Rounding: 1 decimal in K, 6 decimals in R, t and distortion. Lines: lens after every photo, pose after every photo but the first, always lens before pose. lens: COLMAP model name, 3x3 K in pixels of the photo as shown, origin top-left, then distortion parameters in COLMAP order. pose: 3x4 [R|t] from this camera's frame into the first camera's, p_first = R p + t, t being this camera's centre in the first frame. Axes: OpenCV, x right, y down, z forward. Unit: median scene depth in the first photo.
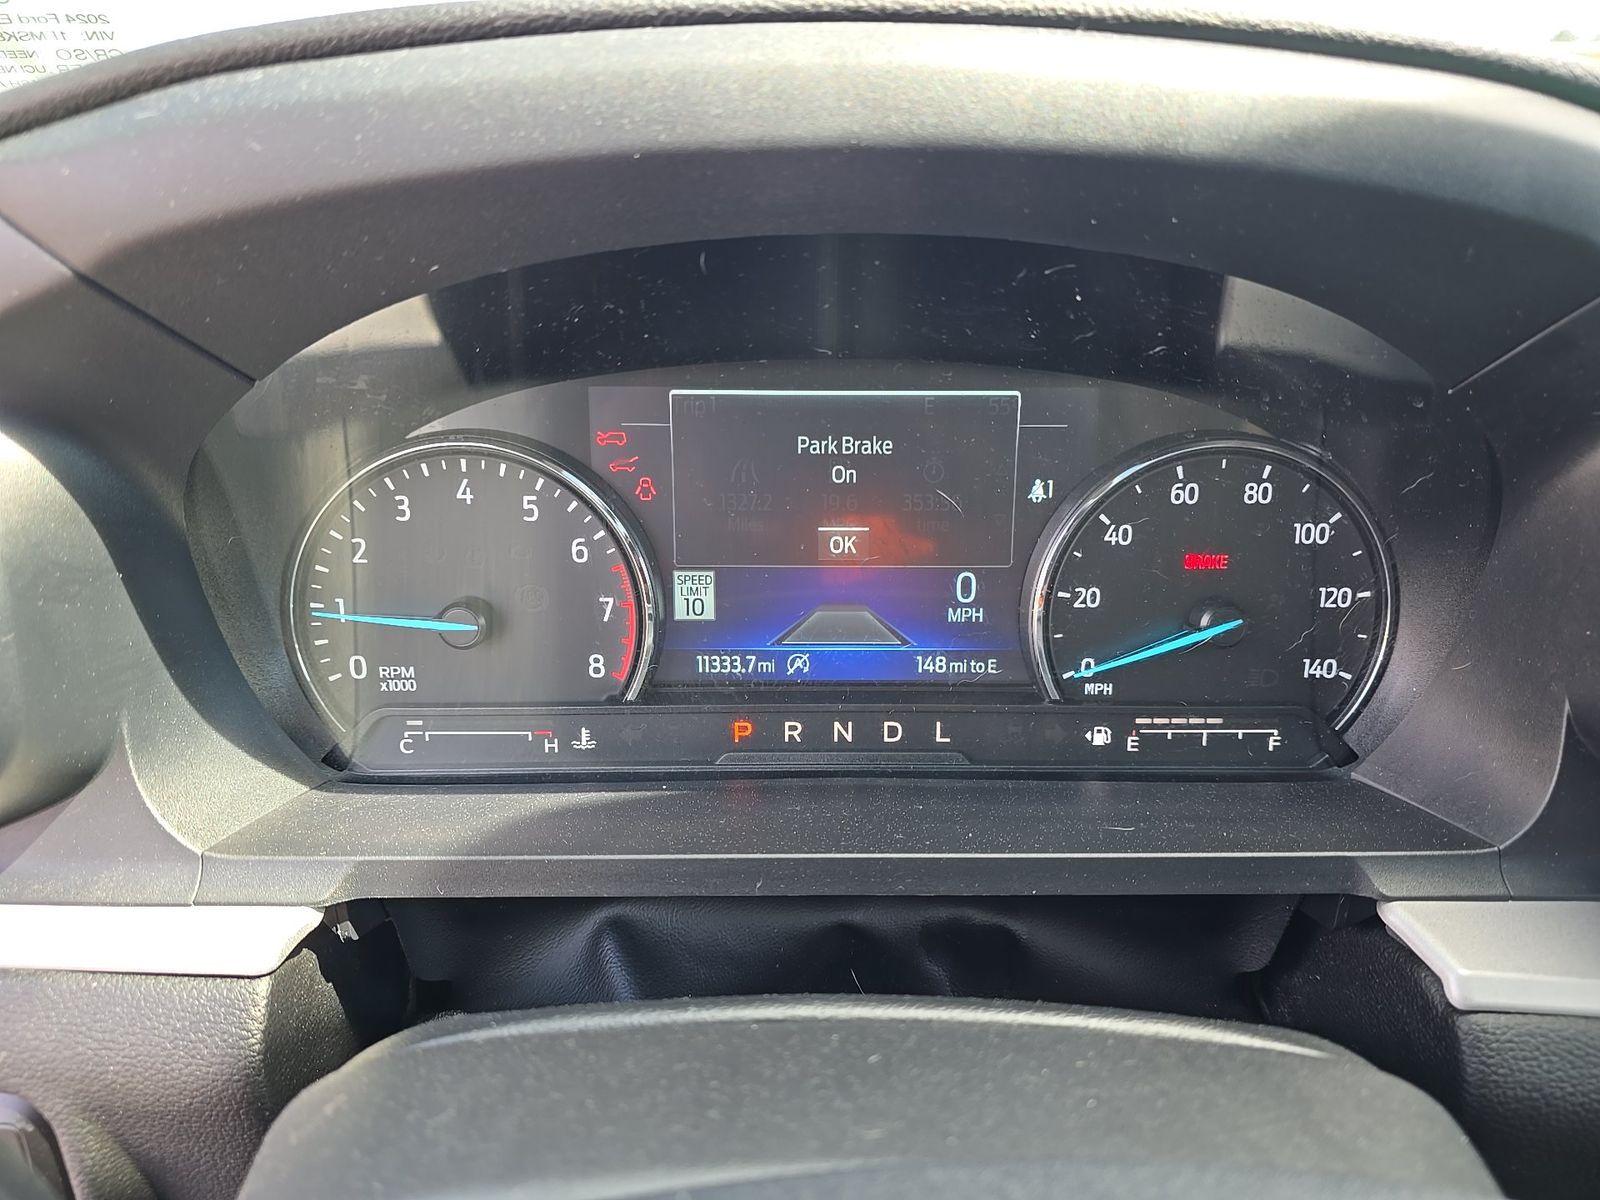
lens RADIAL K [[1071.1, 0, 799.7], [0, 1071.1, 586.0], [0, 0, 1]] dist [0.002016, -0.002834]
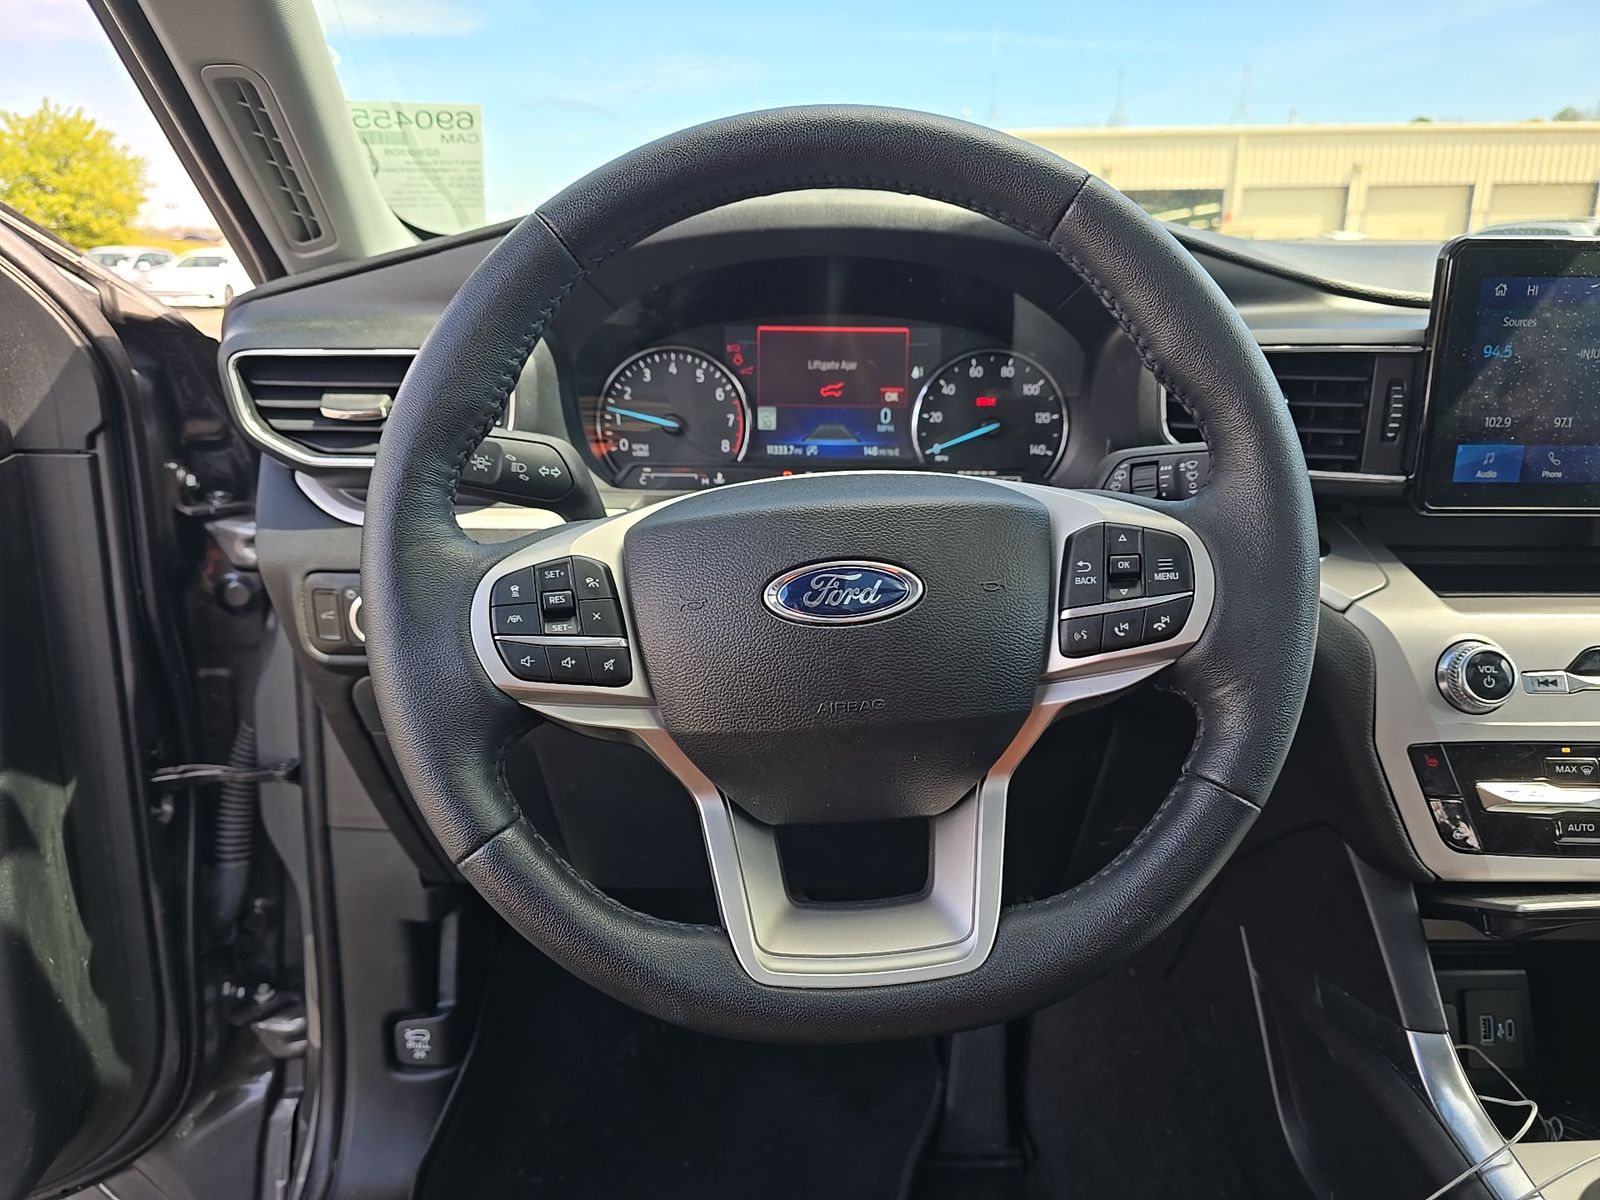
lens RADIAL K [[1071.1, 0, 799.3], [0, 1071.1, 612.3], [0, 0, 1]] dist [0.002016, -0.002834]
pose [[0.999892, 0.008003, -0.012293, 0.002652], [-0.008419, 0.999379, -0.034215, 0.514868], [0.012011, 0.034314, 0.999339, -1.312754]]
